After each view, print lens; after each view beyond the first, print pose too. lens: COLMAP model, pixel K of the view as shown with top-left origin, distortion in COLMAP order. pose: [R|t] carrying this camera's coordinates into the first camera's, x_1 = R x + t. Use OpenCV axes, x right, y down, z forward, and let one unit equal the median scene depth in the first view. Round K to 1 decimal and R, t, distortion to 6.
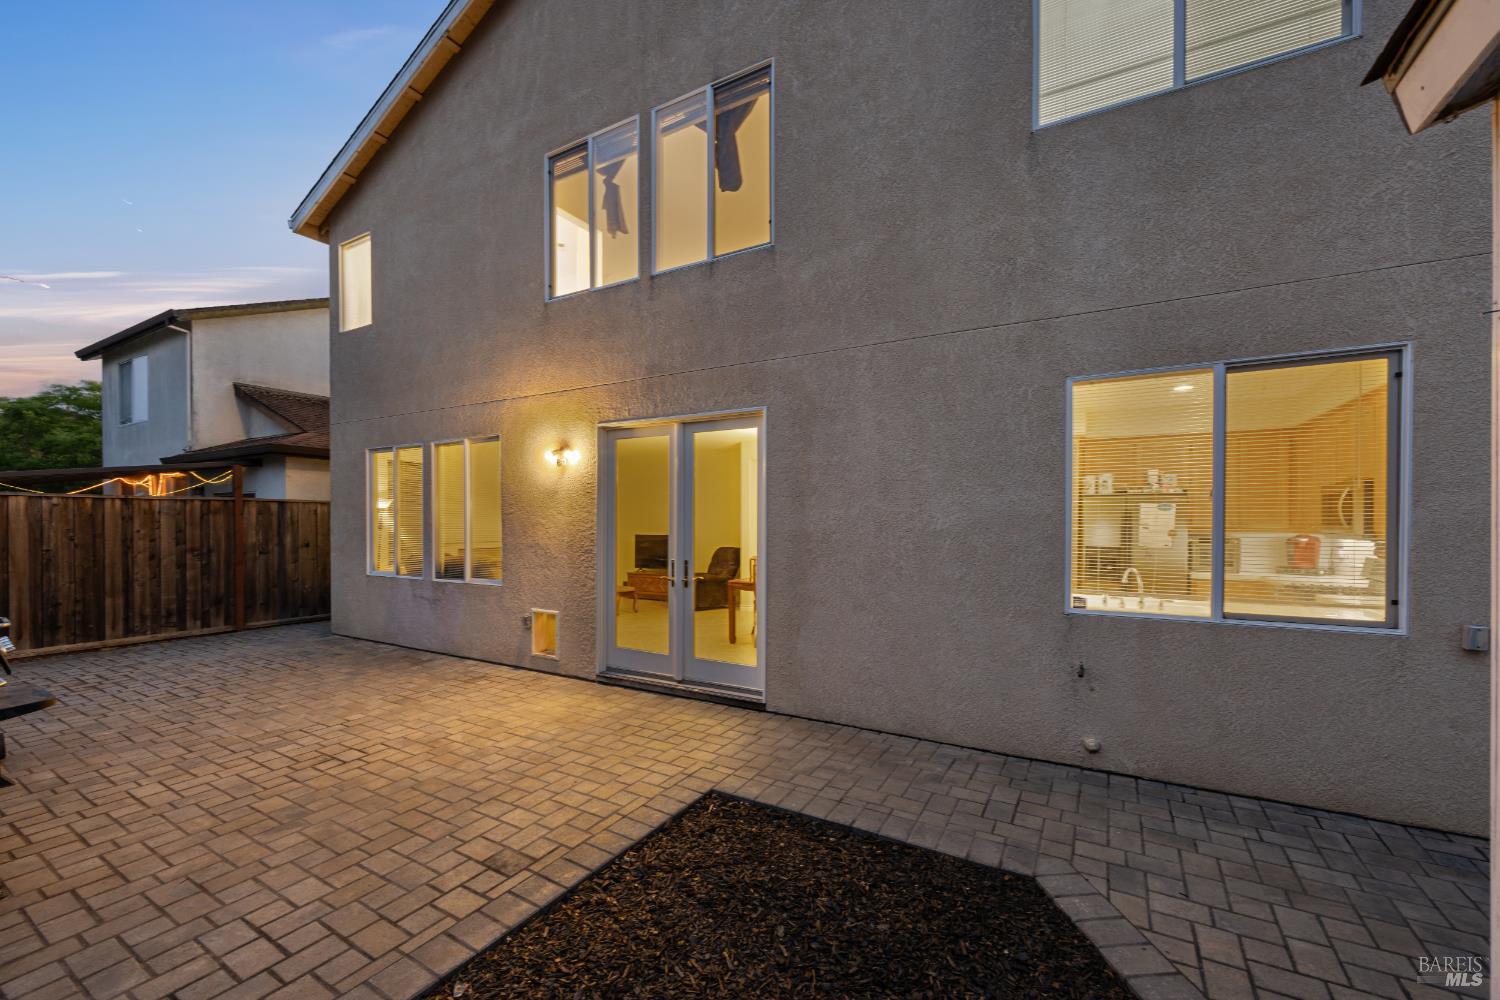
lens RADIAL K [[579.0, 0, 778.0], [0, 579.0, 530.9], [0, 0, 1]] dist [0.000810, -0.000512]
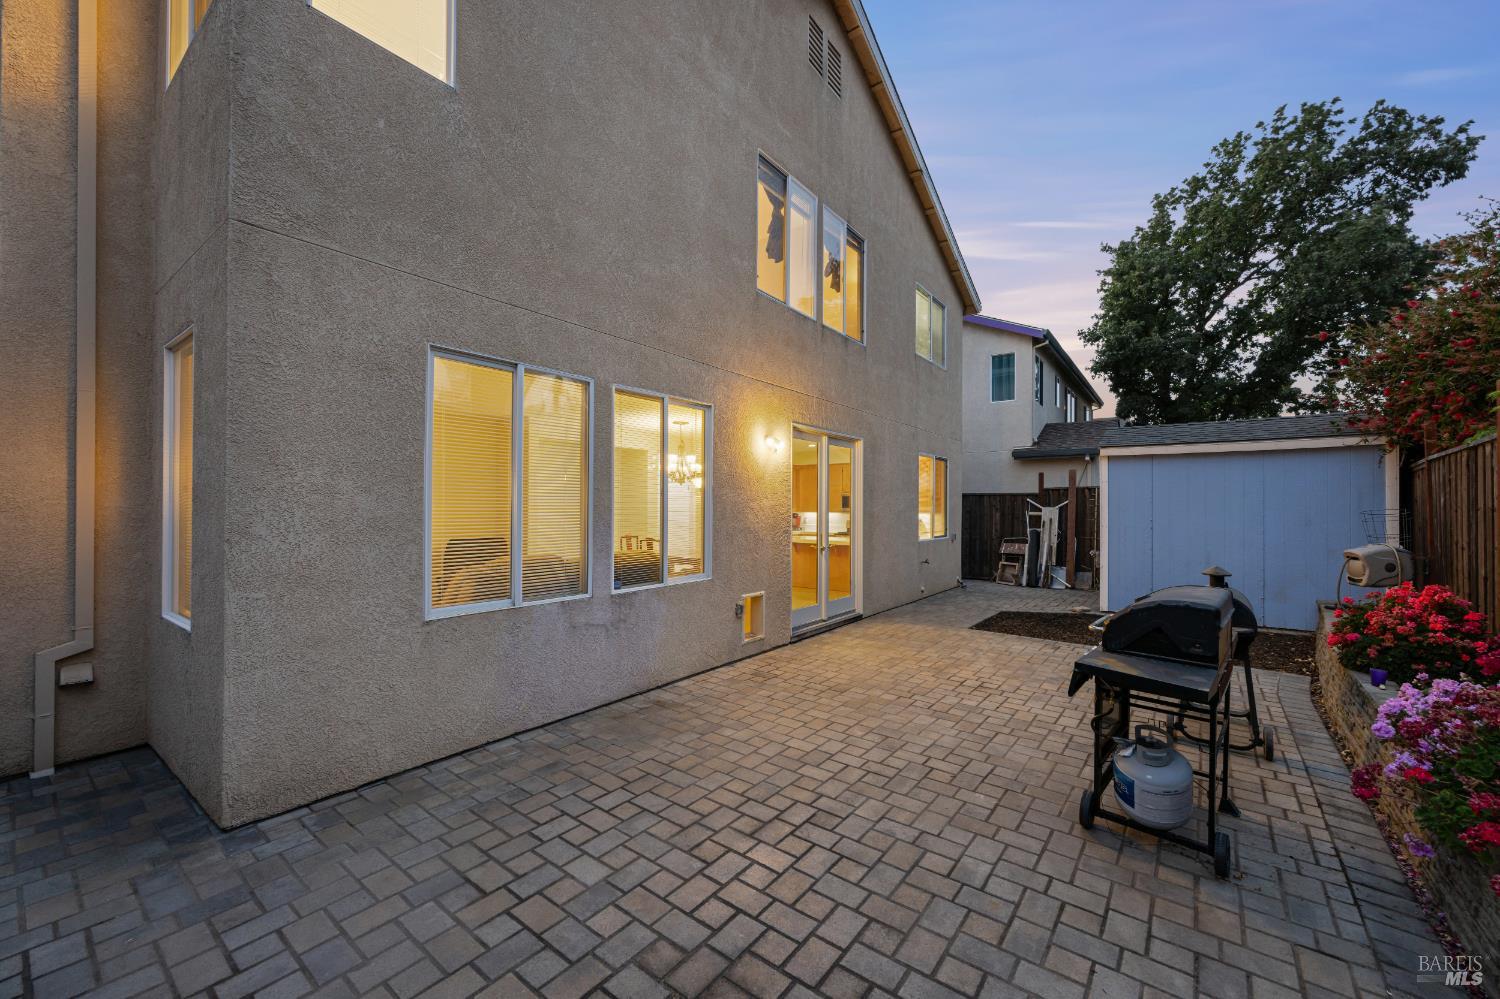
lens RADIAL K [[579.0, 0, 750.3], [0, 579.0, 501.8], [0, 0, 1]] dist [0.000810, -0.000512]
pose [[0.155987, 0.012589, 0.987679, -1.680228], [0.011202, 0.999832, -0.014513, -0.007541], [-0.987696, 0.013328, 0.155820, 1.021420]]
